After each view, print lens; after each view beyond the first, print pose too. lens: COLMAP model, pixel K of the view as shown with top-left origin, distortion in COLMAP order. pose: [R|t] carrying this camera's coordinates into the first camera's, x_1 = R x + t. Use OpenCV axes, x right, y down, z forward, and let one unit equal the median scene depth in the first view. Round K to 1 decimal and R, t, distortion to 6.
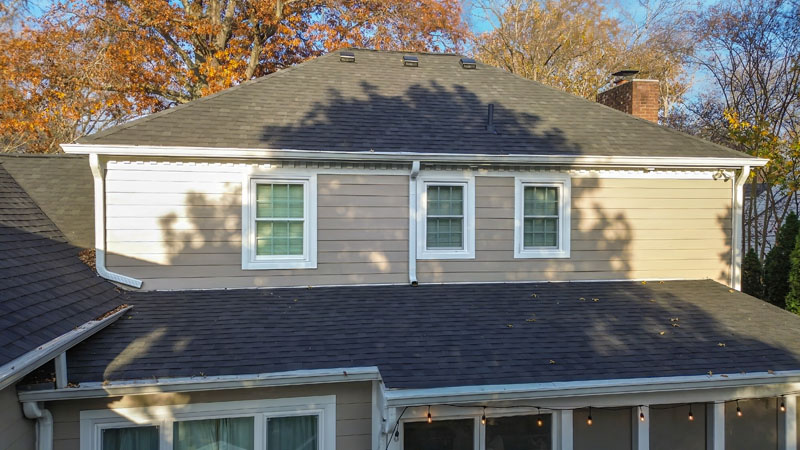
lens RADIAL K [[574.8, 0, 402.5], [0, 574.8, 222.0], [0, 0, 1]] dist [0.087588, -0.092997]
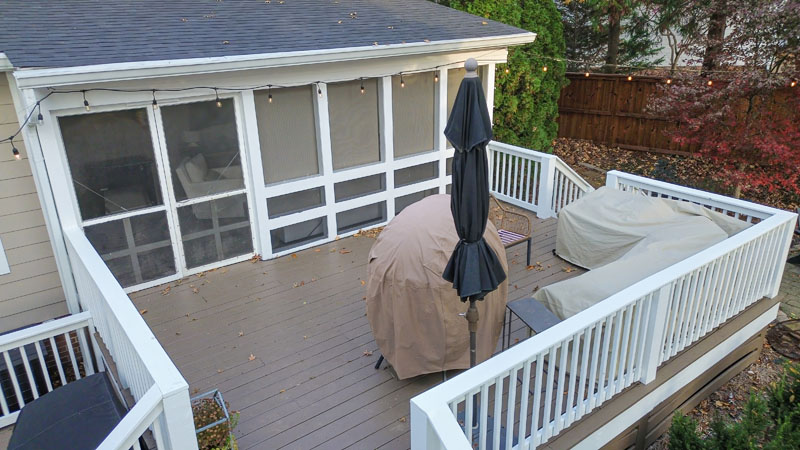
lens RADIAL K [[565.9, 0, 400.0], [0, 565.9, 225.0], [0, 0, 1]] dist [0.119599, -0.135005]
pose [[0.899124, -0.178963, 0.399436, 0.060344], [0.024738, 0.931909, 0.361848, 0.133196], [-0.436995, -0.315464, 0.842329, -0.006893]]
